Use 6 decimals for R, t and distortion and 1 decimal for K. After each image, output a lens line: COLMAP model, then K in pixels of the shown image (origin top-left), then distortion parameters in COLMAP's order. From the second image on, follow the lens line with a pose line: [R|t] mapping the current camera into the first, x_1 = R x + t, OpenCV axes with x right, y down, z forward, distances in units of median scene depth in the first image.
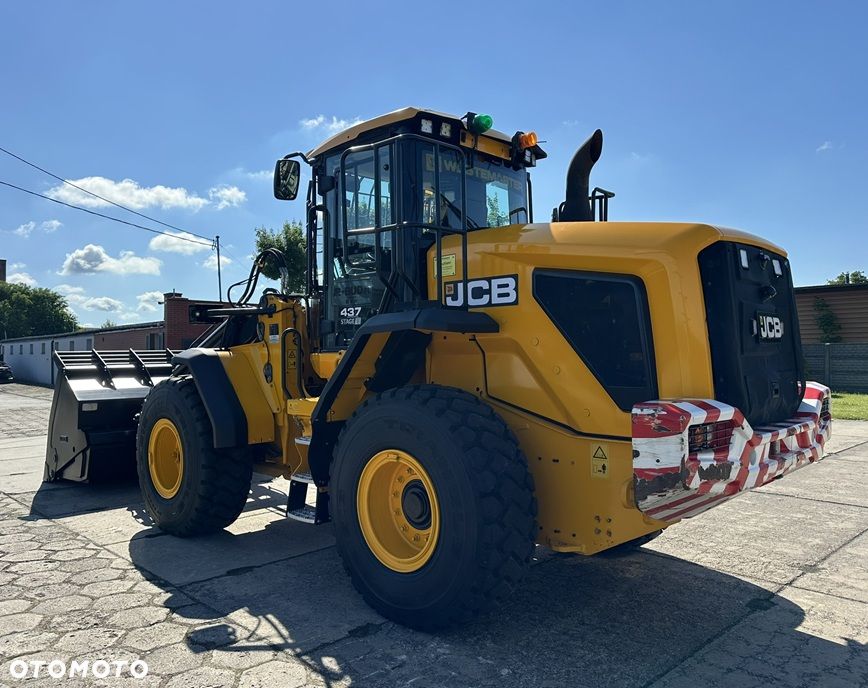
lens RADIAL K [[677.4, 0, 420.6], [0, 677.4, 343.6], [0, 0, 1]] dist [-0.004696, 0.002159]
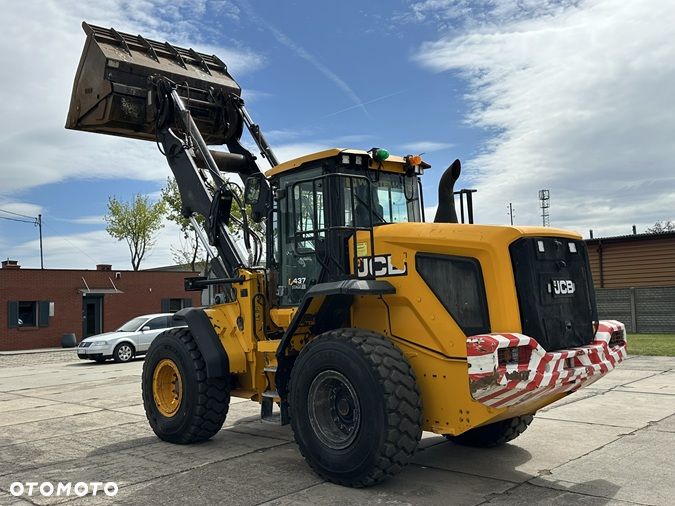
lens RADIAL K [[649.7, 0, 337.5], [0, 649.7, 253.0], [0, 0, 1]] dist [0.097512, -0.004951]
pose [[0.999113, -0.032193, -0.027152, 0.025385], [0.030595, 0.997886, -0.057328, -0.027890], [0.028941, 0.056447, 0.997986, -0.497728]]
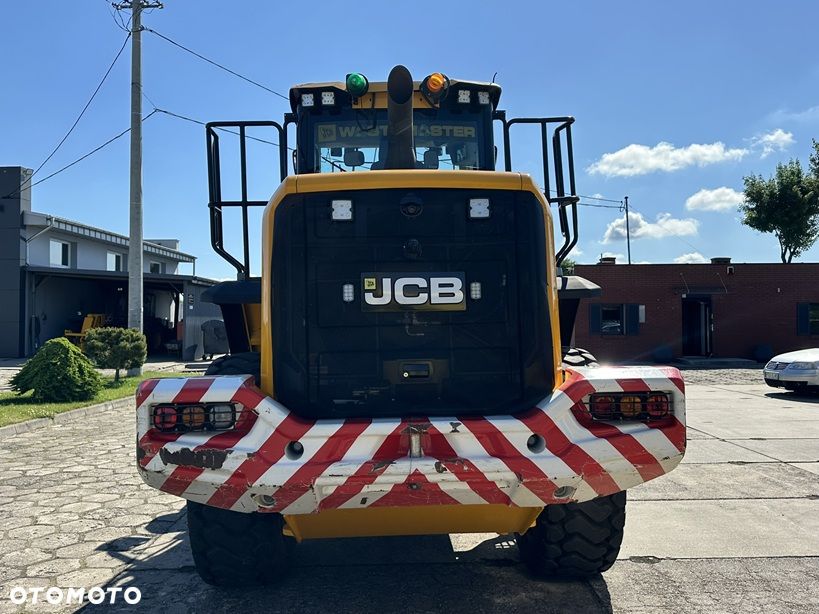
lens RADIAL K [[686.6, 0, 403.8], [0, 686.6, 311.3], [0, 0, 1]] dist [0.071484, -0.092719]
pose [[0.723875, -0.010488, -0.689851, 0.921303], [0.014226, 0.999899, -0.000274, -0.001037], [0.689784, -0.009616, 0.723951, 0.381676]]
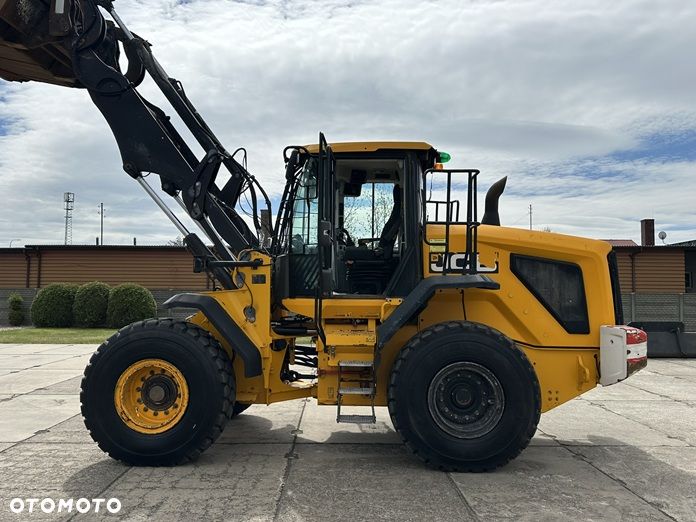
lens RADIAL K [[583.5, 0, 343.1], [0, 583.5, 264.6], [0, 0, 1]] dist [0.071484, -0.092719]
pose [[0.740424, 0.044153, 0.670688, -1.137865], [-0.022386, 0.998906, -0.041046, -0.009940], [-0.671767, 0.015378, 0.740603, 0.165229]]
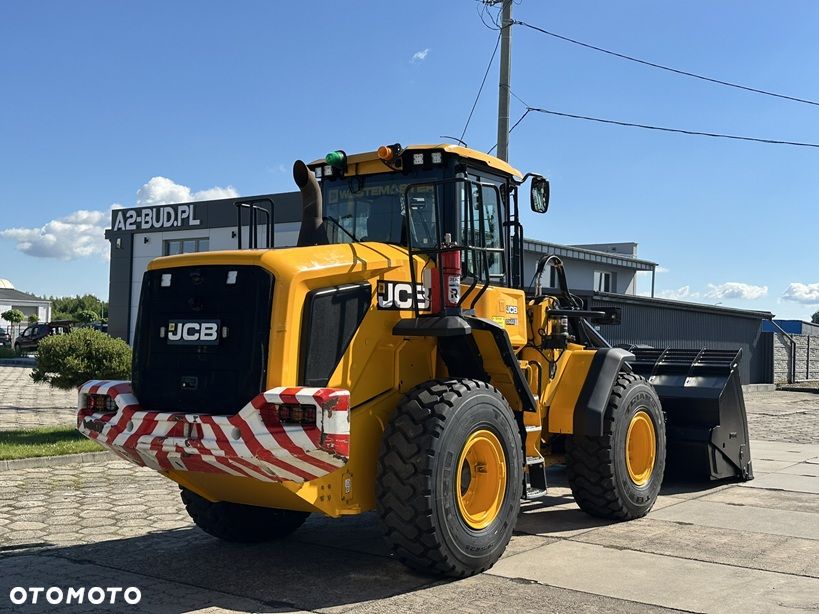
lens RADIAL K [[947.0, 0, 409.5], [0, 947.0, 307.0], [0, 0, 1]] dist [0.090950, -0.001272]
pose [[0.178642, -0.028643, -0.983497, 1.986314], [-0.009766, 0.999475, -0.030882, -0.017314], [0.983866, 0.015121, 0.178269, 0.952602]]
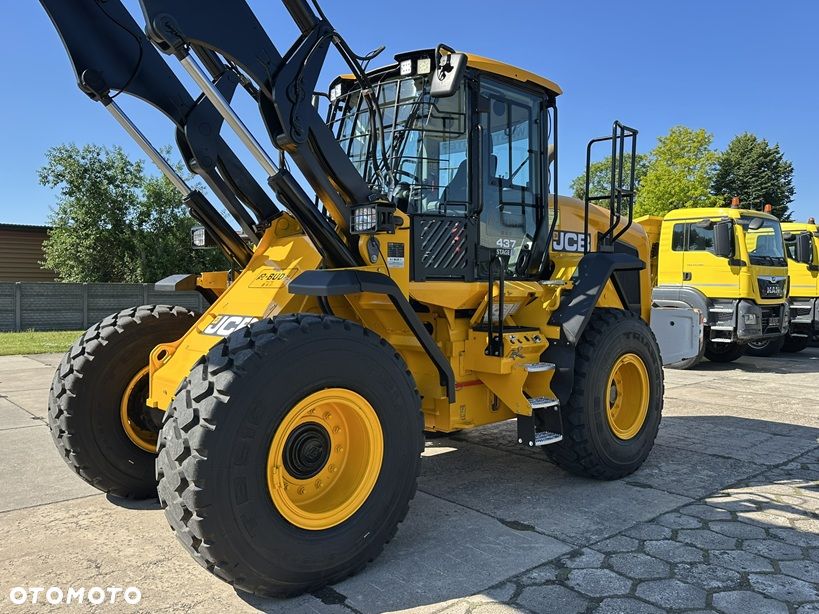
lens RADIAL K [[686.6, 0, 403.8], [0, 686.6, 311.3], [0, 0, 1]] dist [0.071484, -0.092719]
pose [[0.032463, -0.018282, 0.999306, -1.409408], [-0.014930, 0.999712, 0.018775, 0.048849], [-0.999361, -0.015529, 0.032180, 1.353734]]
